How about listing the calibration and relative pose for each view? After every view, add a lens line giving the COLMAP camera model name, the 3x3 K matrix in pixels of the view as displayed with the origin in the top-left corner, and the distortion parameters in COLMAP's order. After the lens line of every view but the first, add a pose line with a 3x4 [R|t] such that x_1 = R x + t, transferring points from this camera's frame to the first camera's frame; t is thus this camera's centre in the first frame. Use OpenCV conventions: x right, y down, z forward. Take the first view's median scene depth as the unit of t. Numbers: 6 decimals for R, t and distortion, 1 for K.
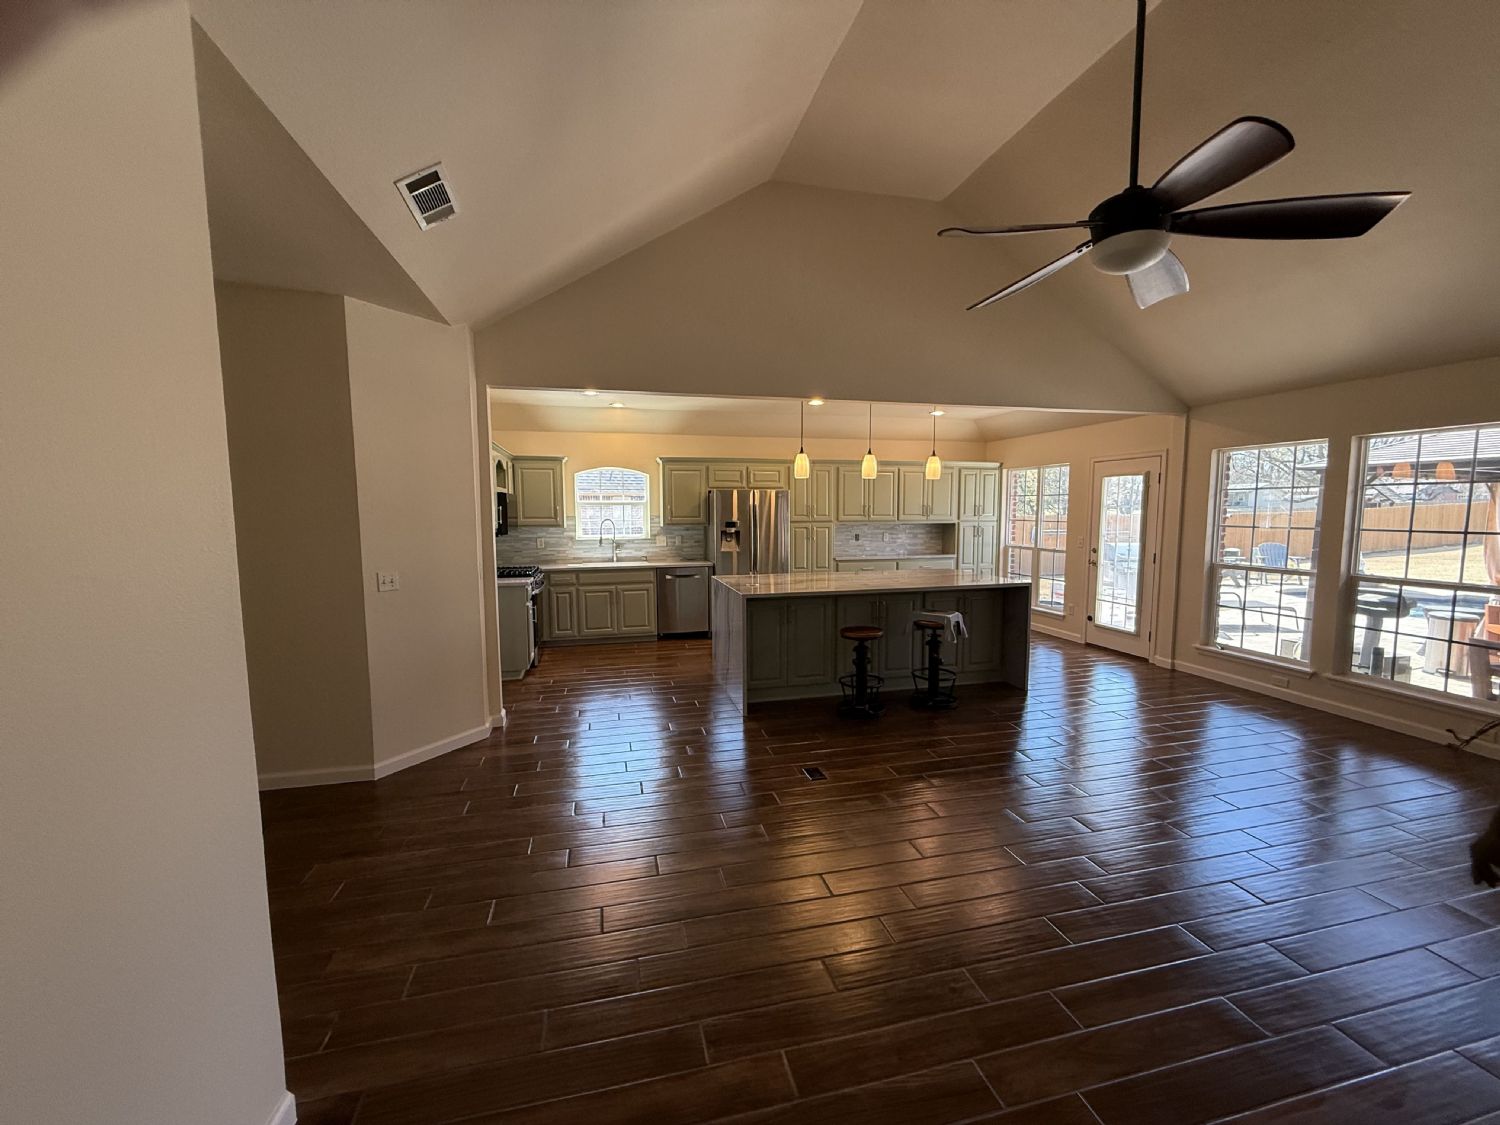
lens RADIAL K [[600.2, 0, 748.4], [0, 600.2, 567.1], [0, 0, 1]] dist [-0.001850, -0.000270]
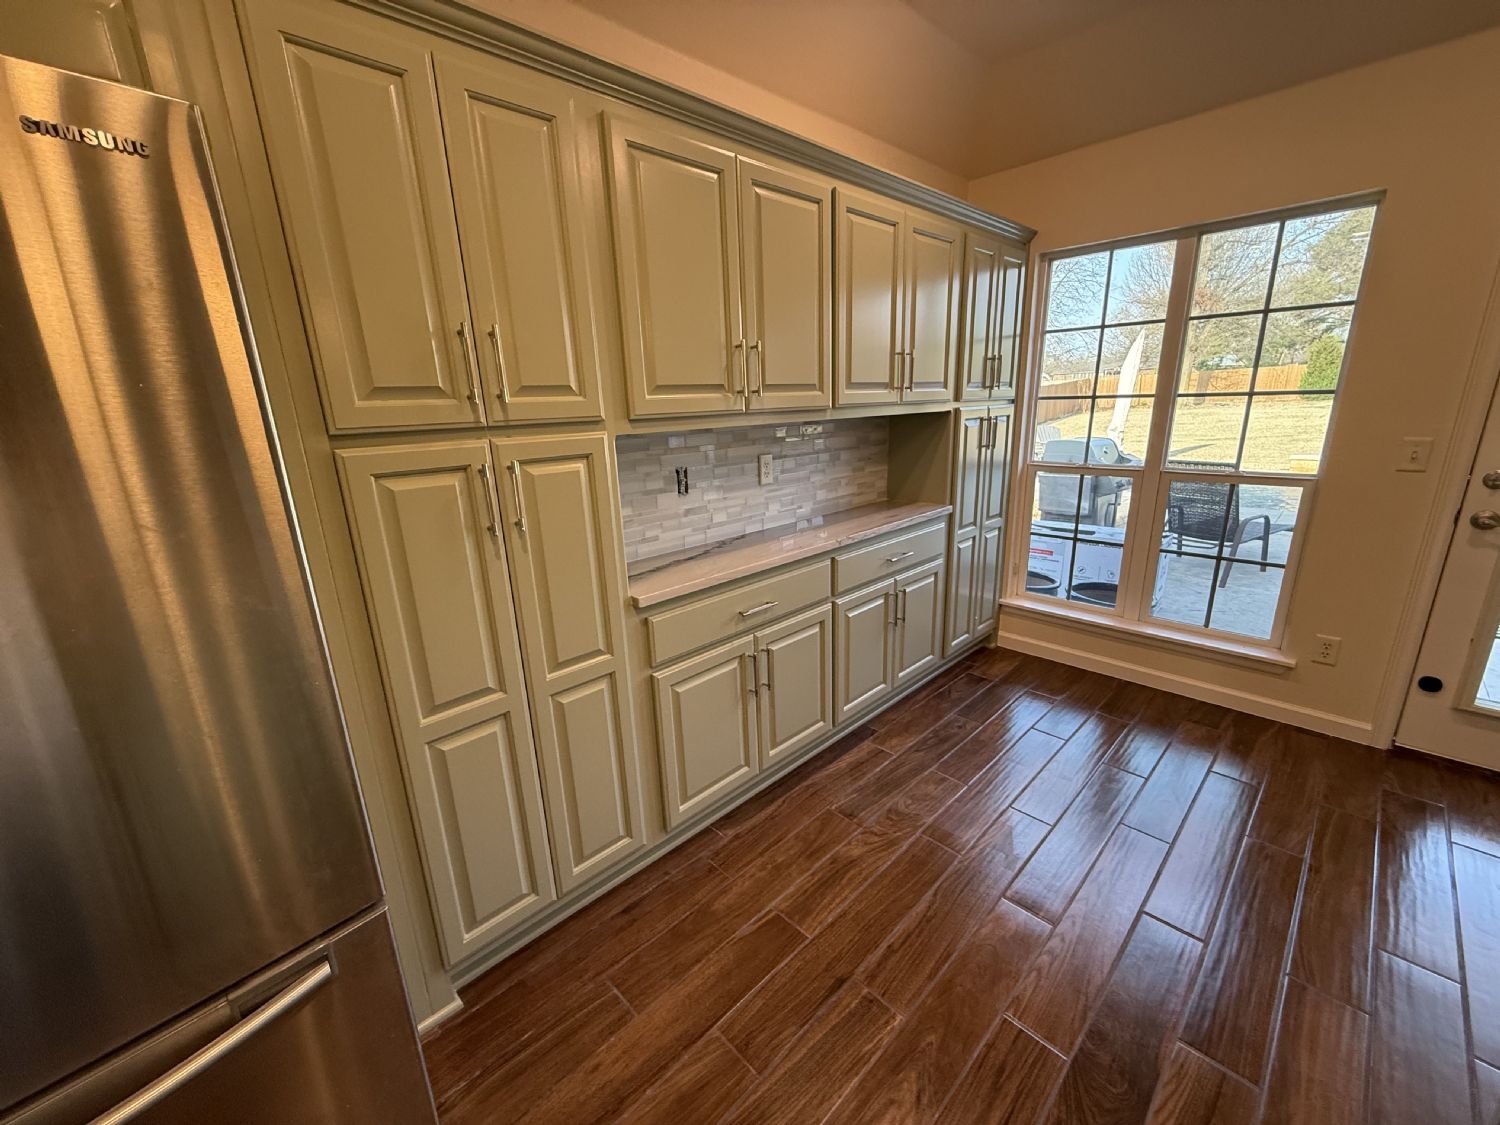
lens RADIAL K [[600.2, 0, 748.0], [0, 600.2, 556.9], [0, 0, 1]] dist [-0.001850, -0.000270]
pose [[0.854307, -0.165631, 0.492672, 0.073181], [0.081328, 0.978790, 0.188033, -0.066276], [-0.513366, -0.120570, 0.849657, 0.771780]]
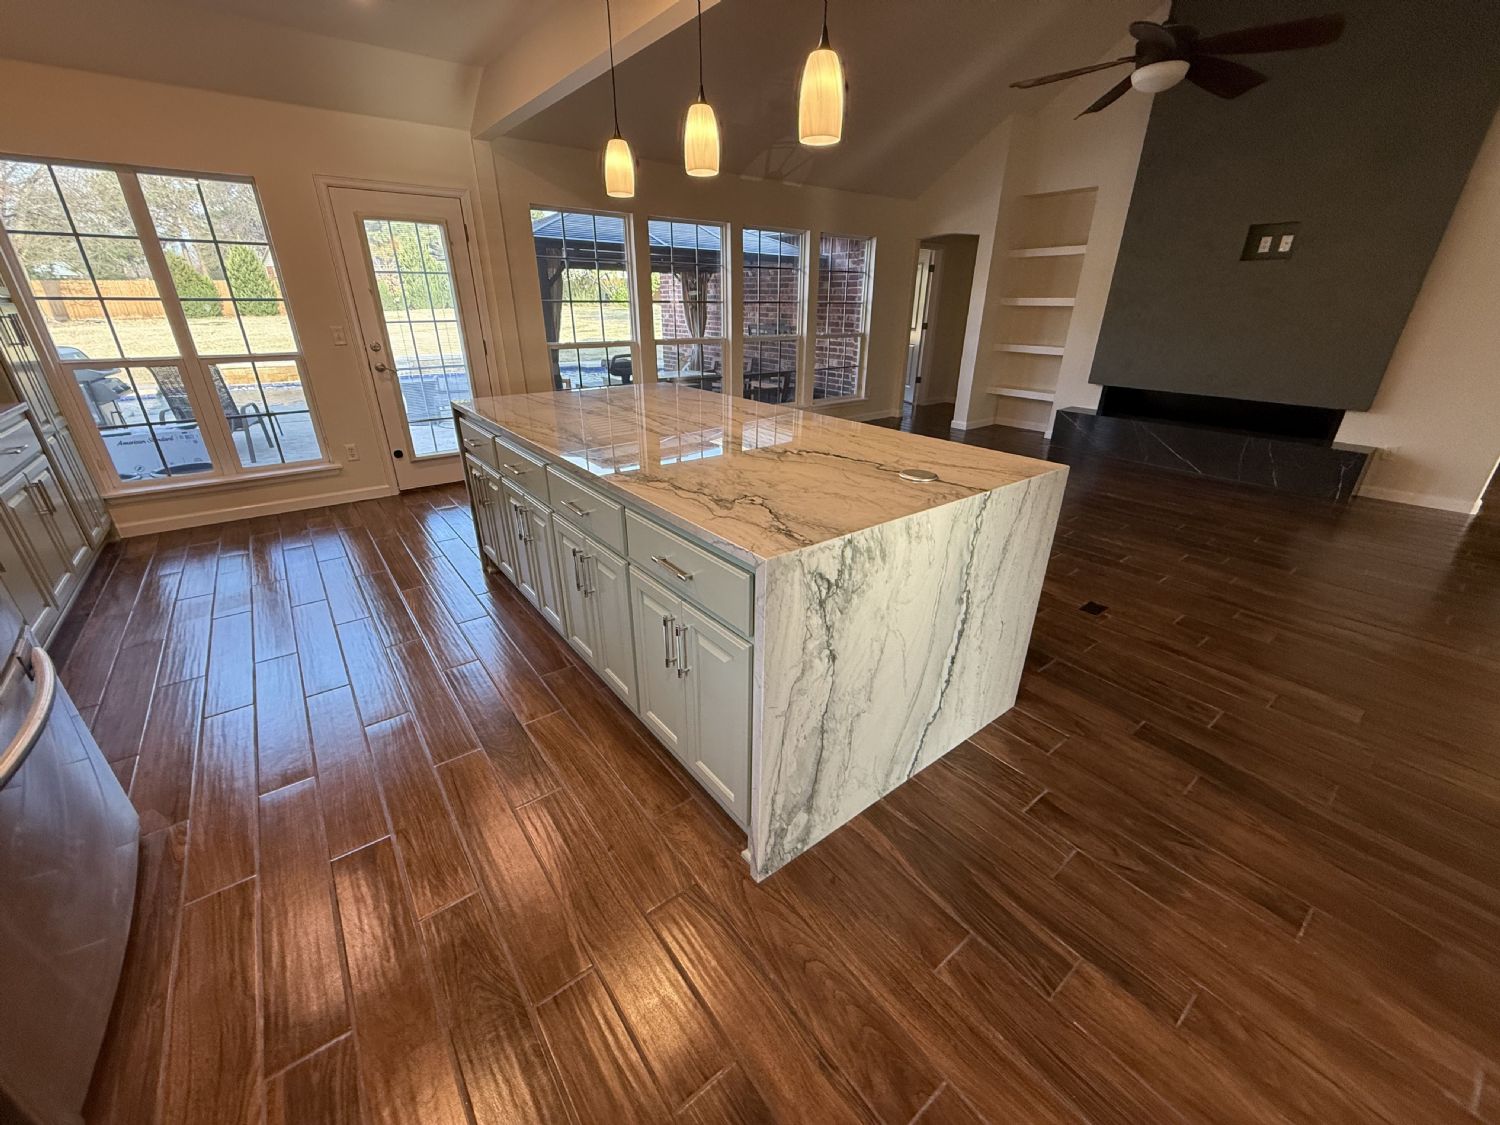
lens RADIAL K [[600.2, 0, 750.7], [0, 600.2, 560.4], [0, 0, 1]] dist [-0.001850, -0.000270]
pose [[-0.409545, -0.362508, 0.837174, -0.168782], [0.077854, 0.900427, 0.427983, -0.054297], [-0.908962, 0.240456, -0.340543, 0.753892]]
